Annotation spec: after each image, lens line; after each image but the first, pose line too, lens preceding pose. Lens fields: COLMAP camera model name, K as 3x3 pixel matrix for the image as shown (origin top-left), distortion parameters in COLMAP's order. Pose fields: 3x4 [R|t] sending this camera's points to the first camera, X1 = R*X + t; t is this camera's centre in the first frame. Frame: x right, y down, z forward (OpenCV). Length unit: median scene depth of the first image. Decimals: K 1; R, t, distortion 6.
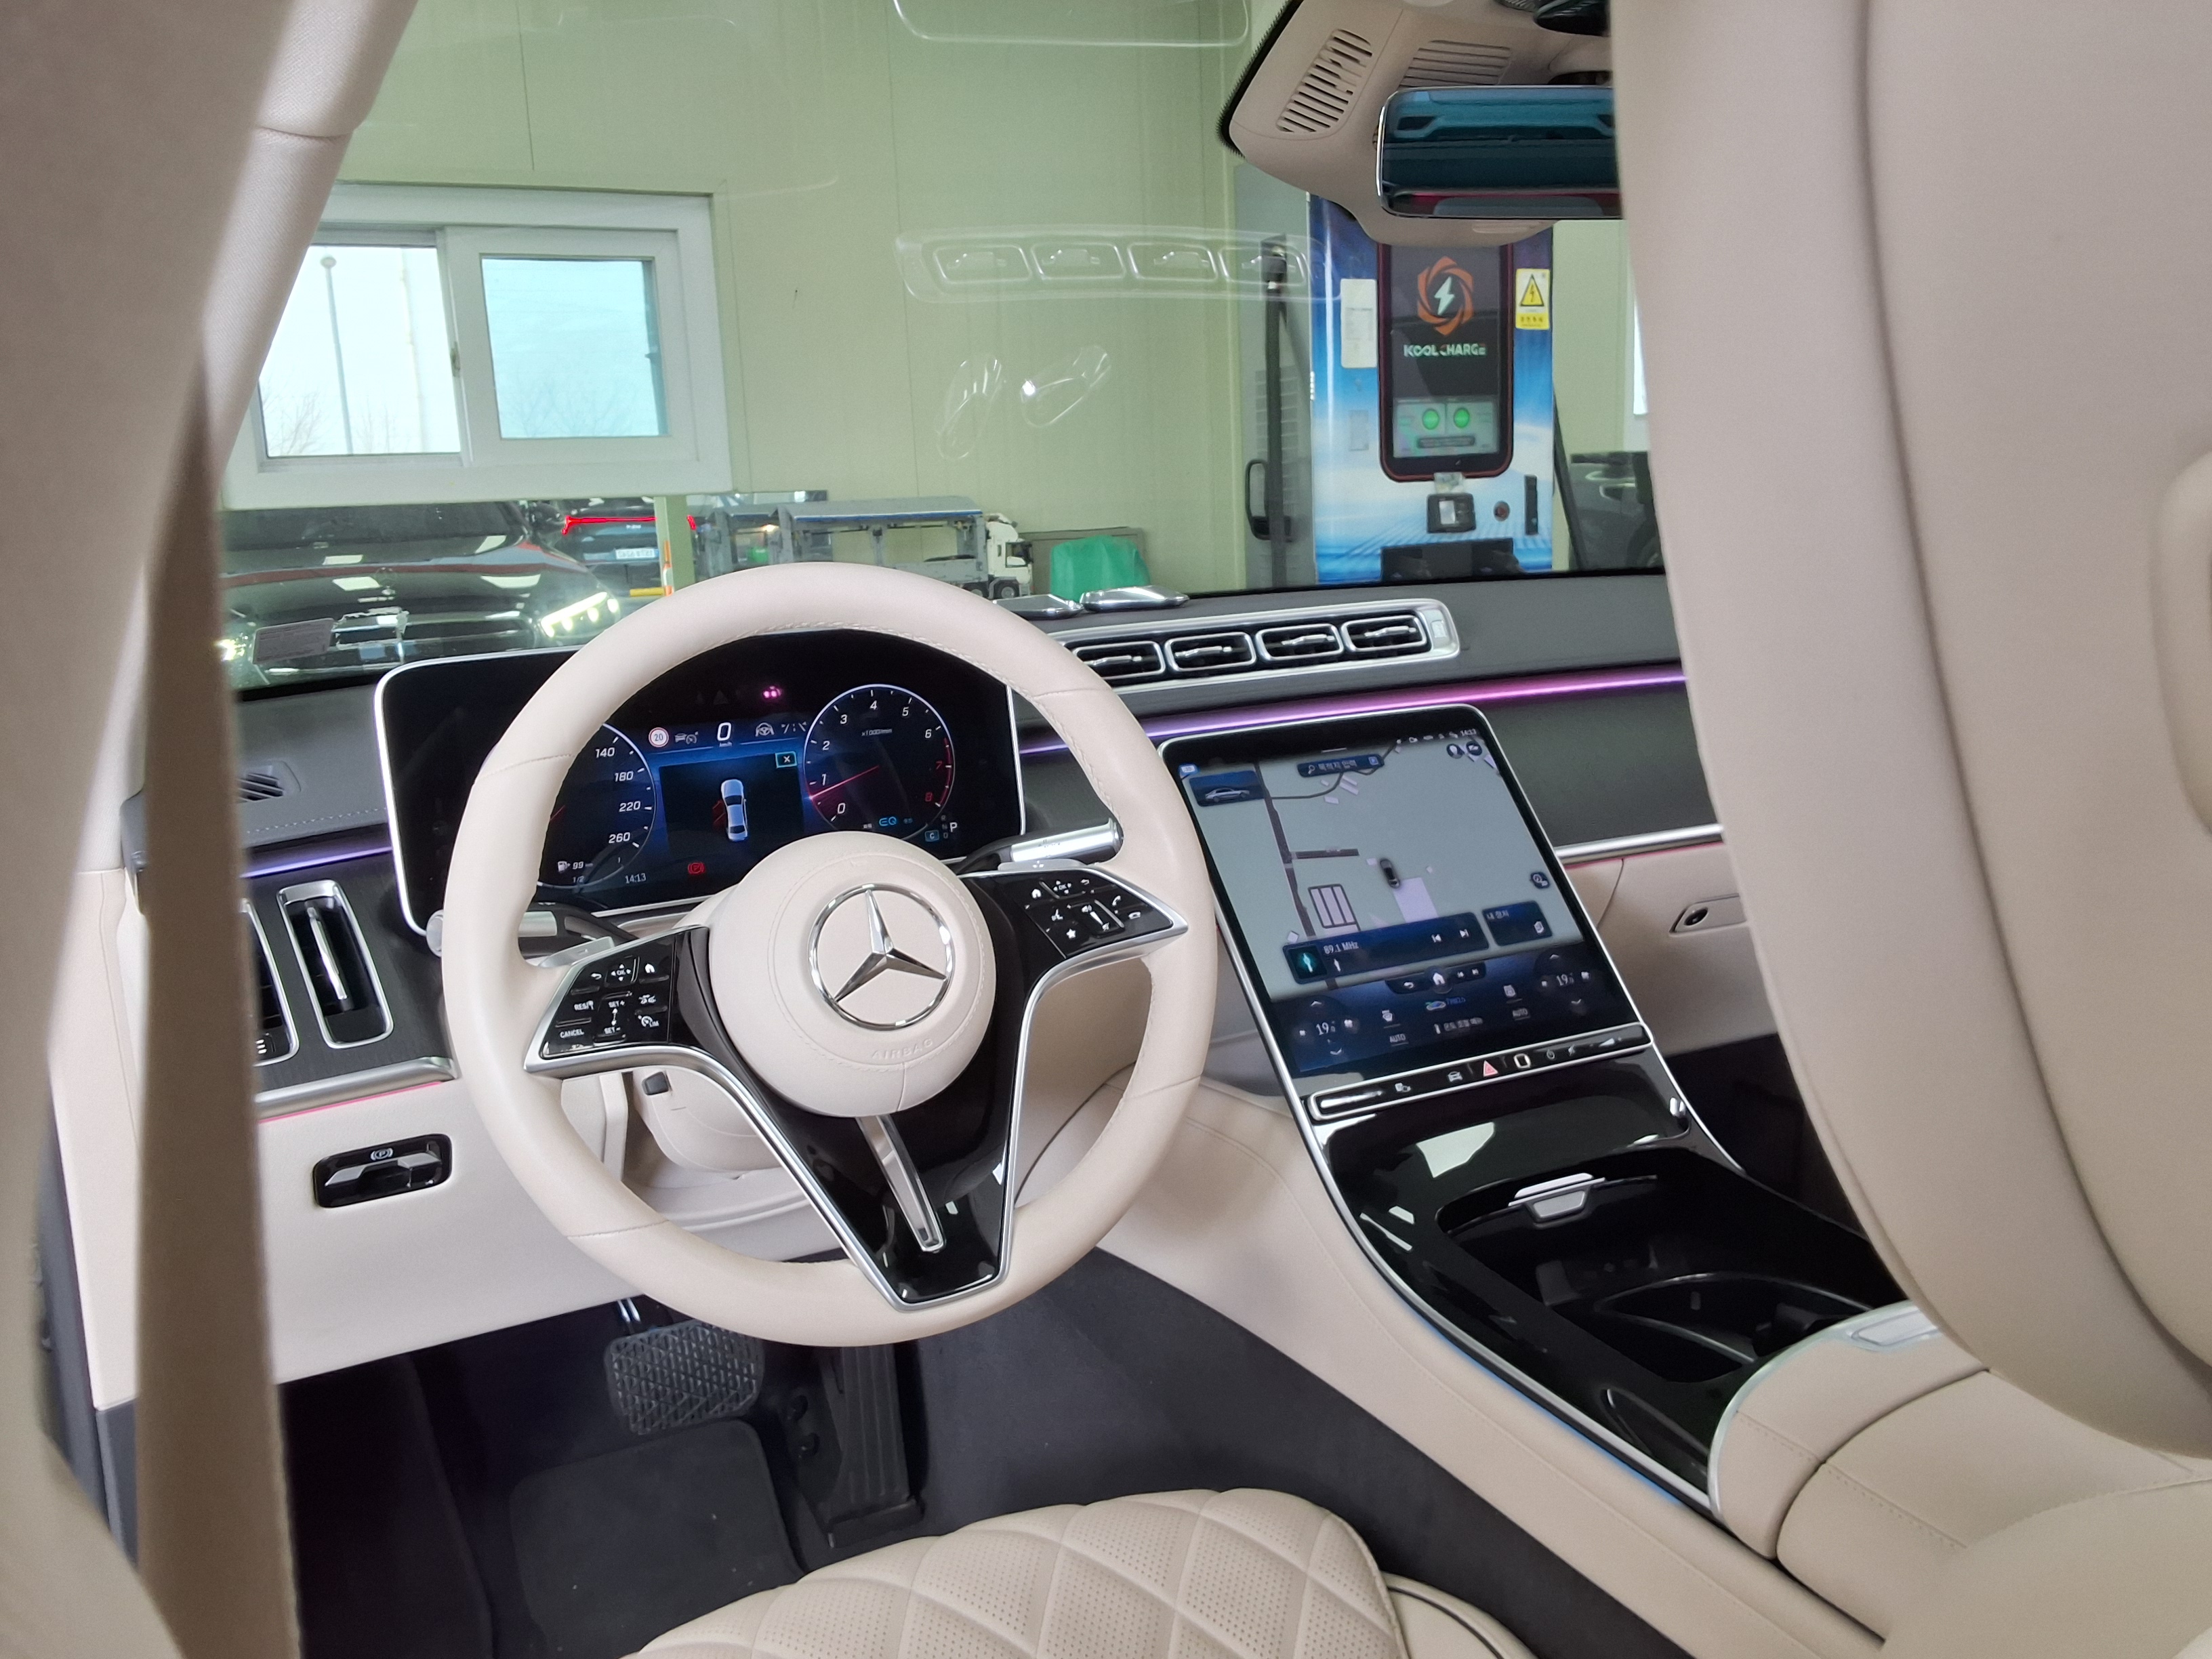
lens RADIAL K [[1782.9, 0, 1092.4], [0, 1782.9, 824.8], [0, 0, 1]] dist [0.154275, -0.279261]
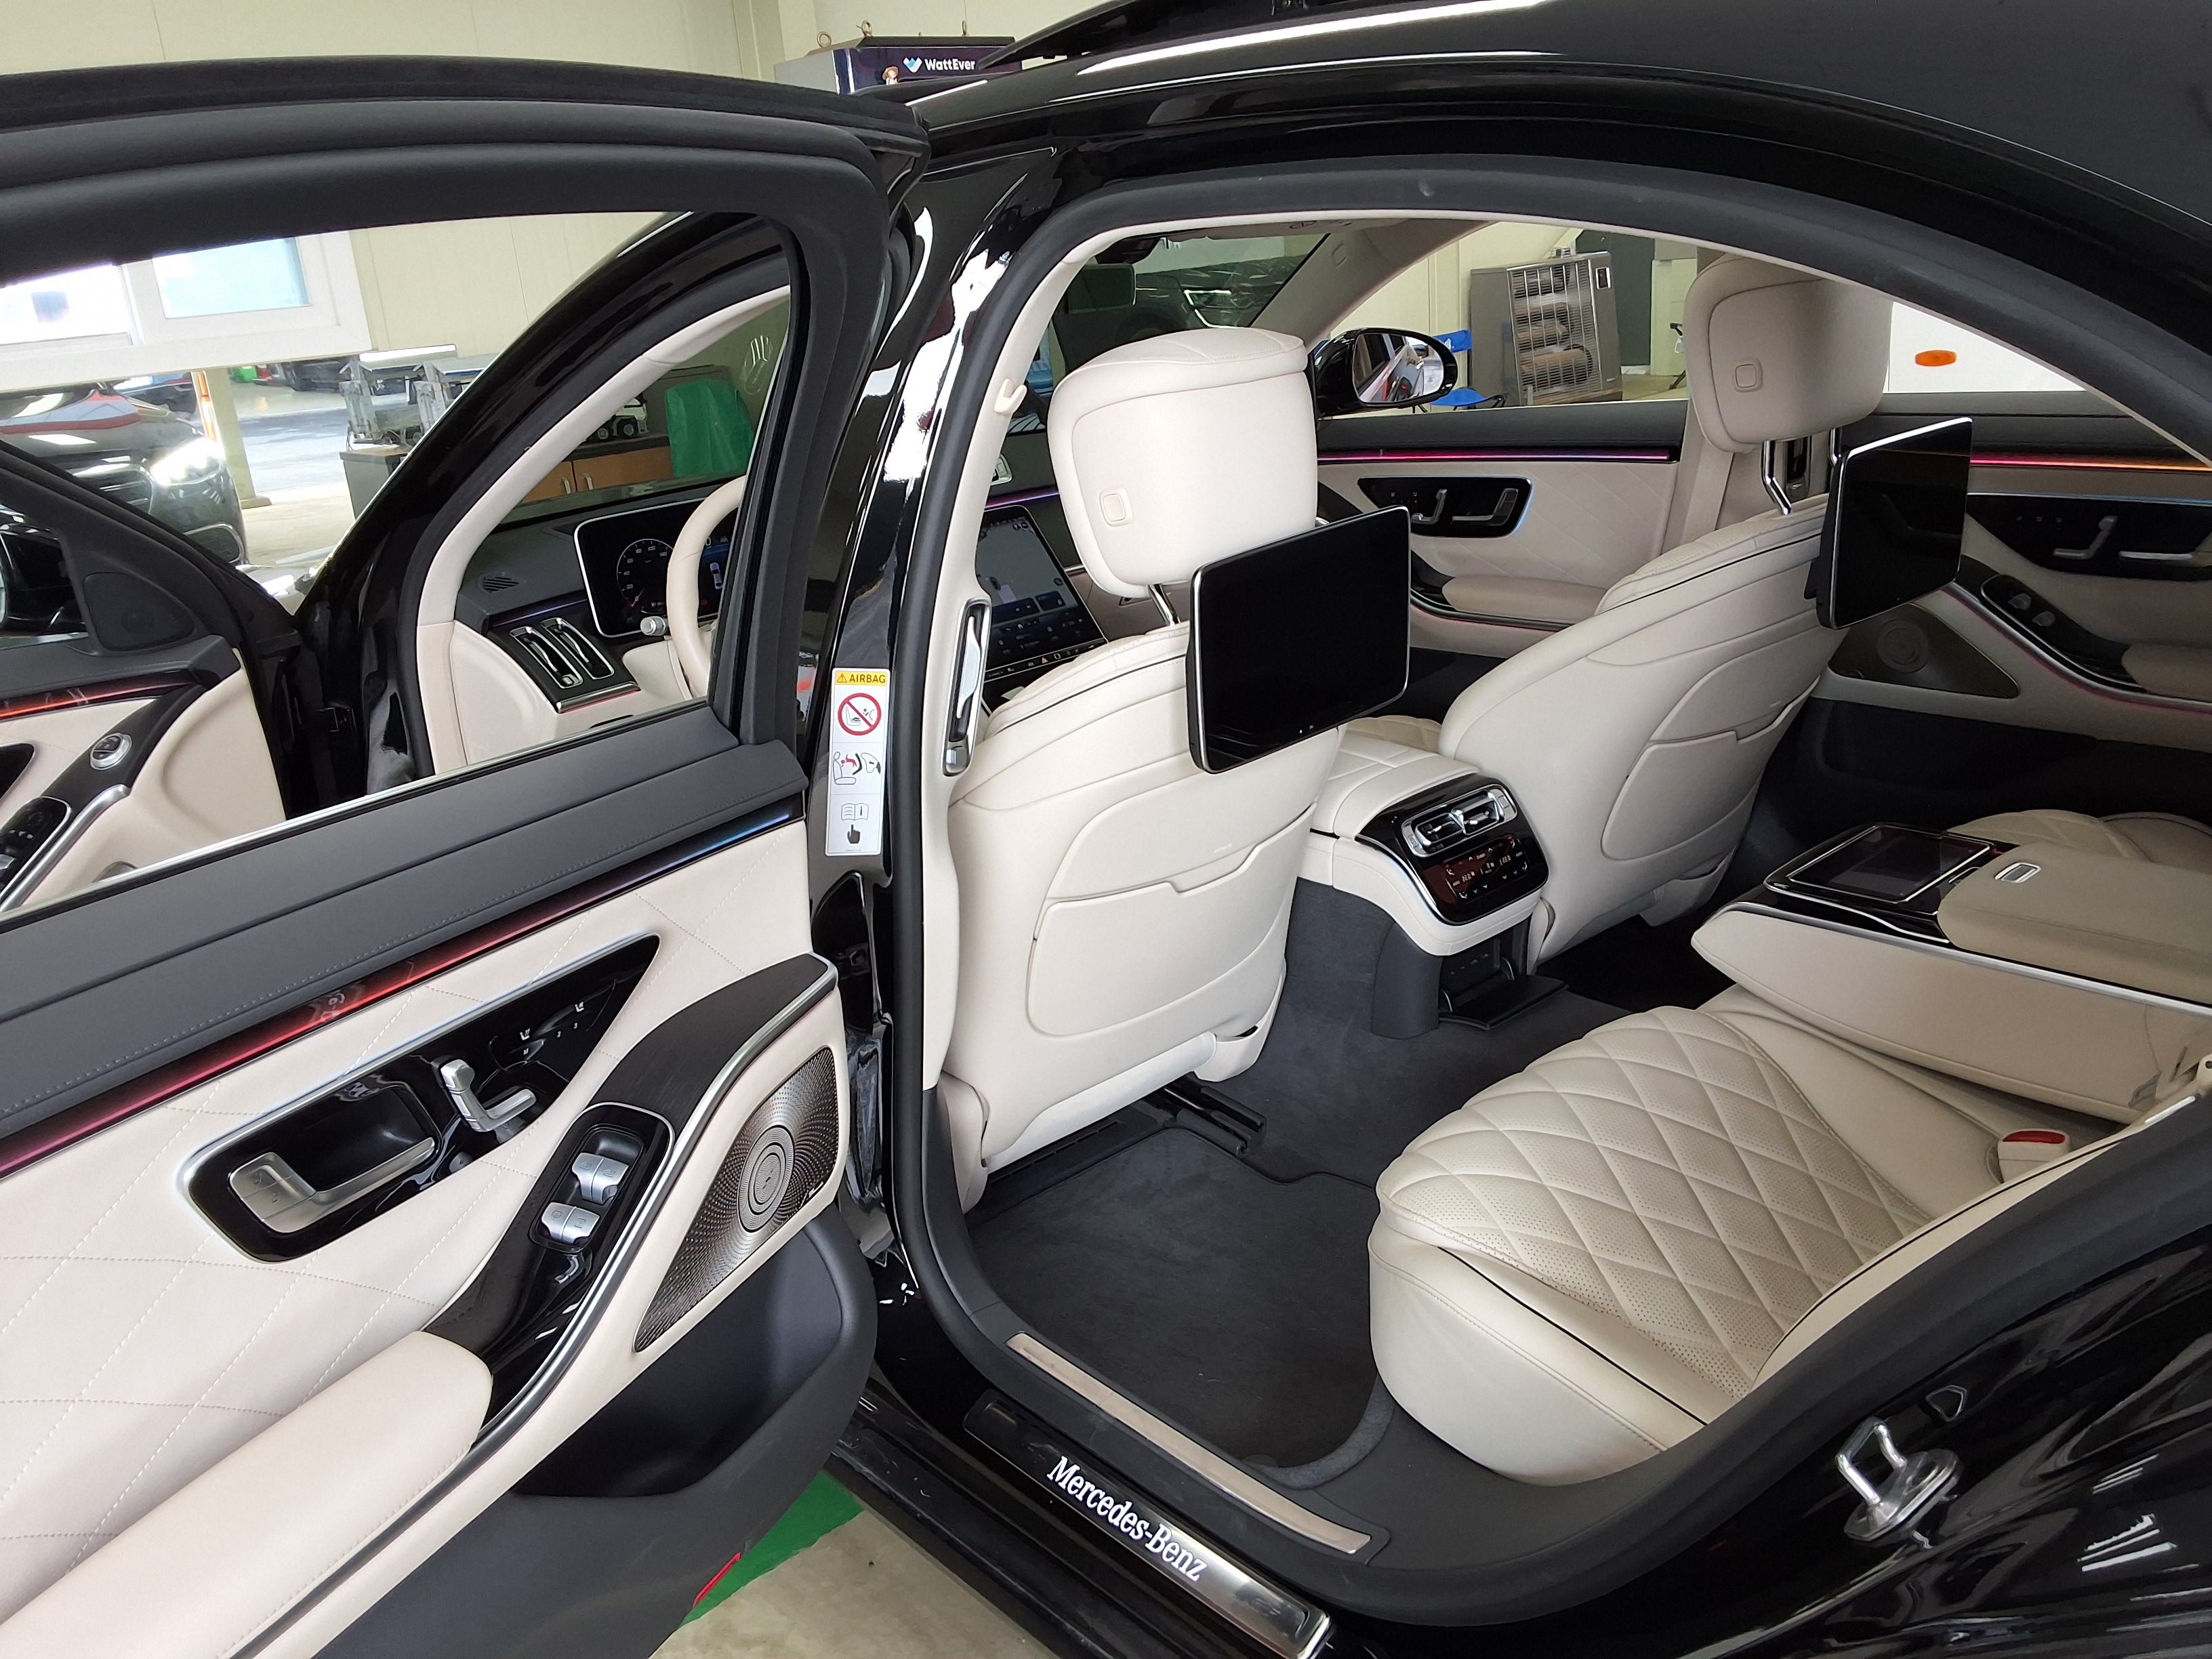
lens RADIAL K [[1782.9, 0, 1092.4], [0, 1782.9, 824.8], [0, 0, 1]] dist [0.154275, -0.279261]
pose [[0.962677, -0.118779, 0.243195, -0.322141], [0.089760, 0.987814, 0.127150, 0.055549], [-0.255334, -0.100575, 0.961608, -1.323619]]
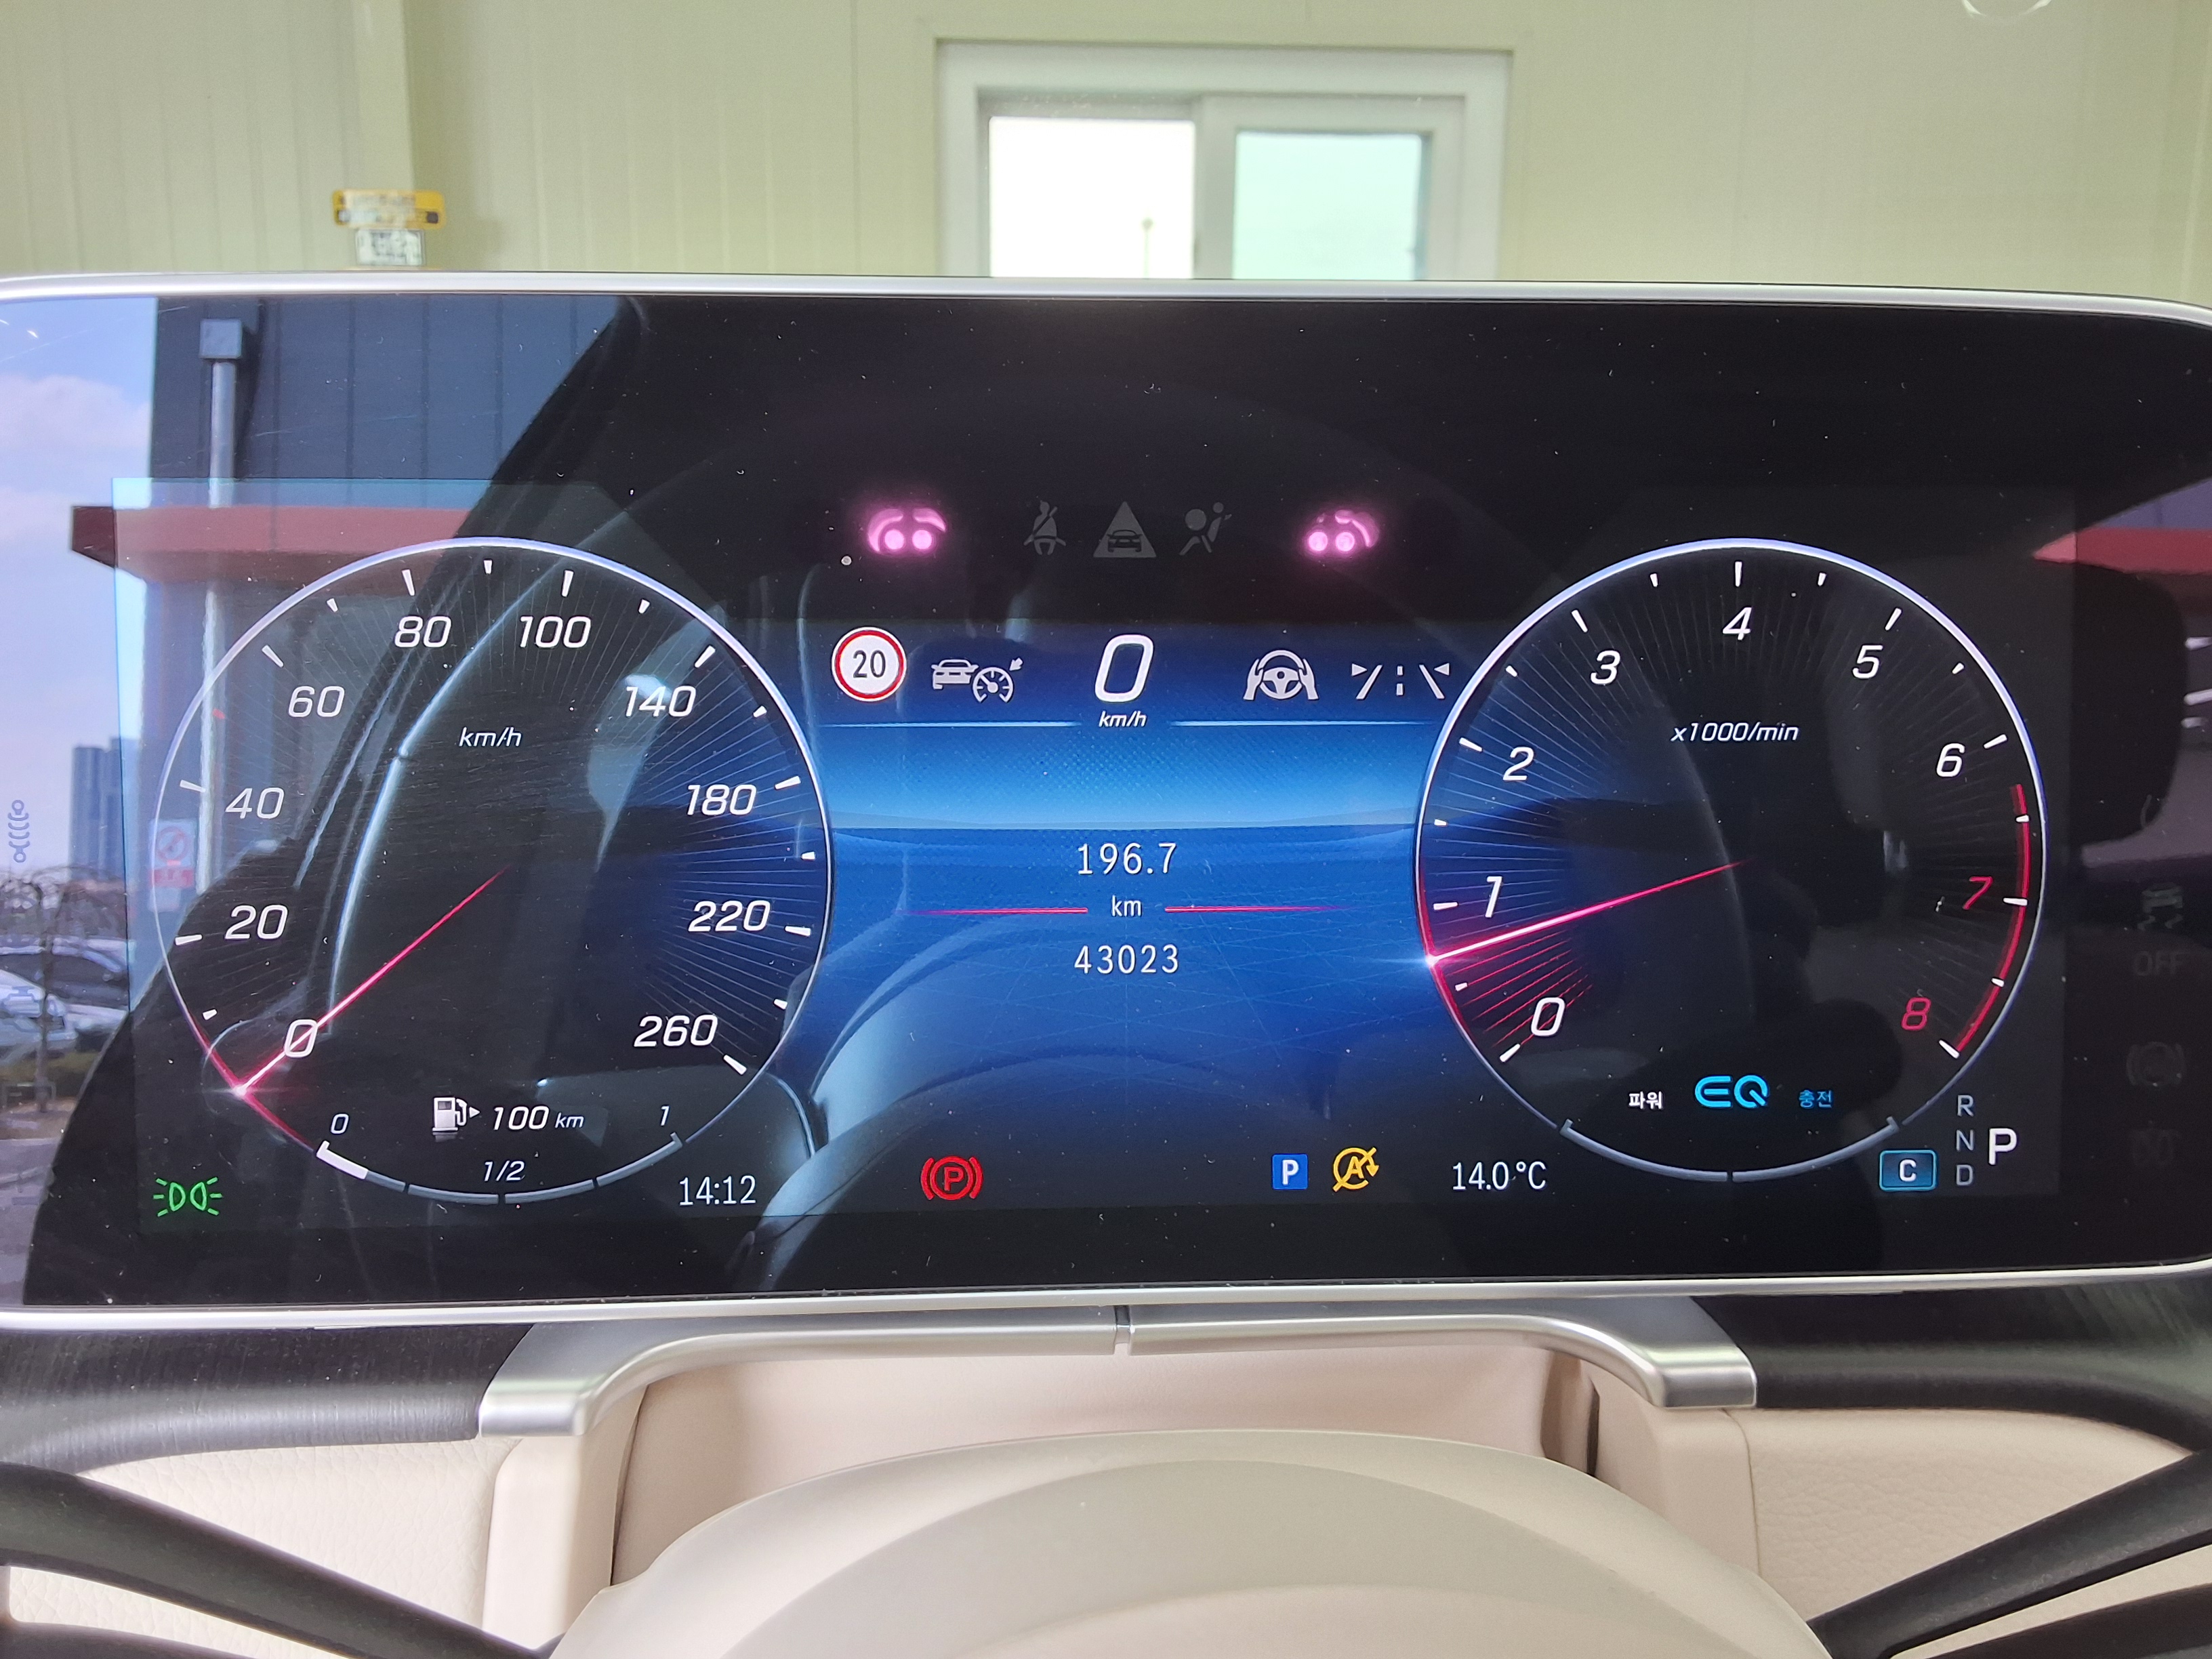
lens RADIAL K [[1782.9, 0, 1092.4], [0, 1782.9, 824.8], [0, 0, 1]] dist [0.154275, -0.279261]
pose [[0.915281, 0.130293, -0.381161, -0.104986], [-0.124505, 0.991415, 0.039925, -0.037984], [0.383091, 0.010914, 0.923646, 0.735247]]
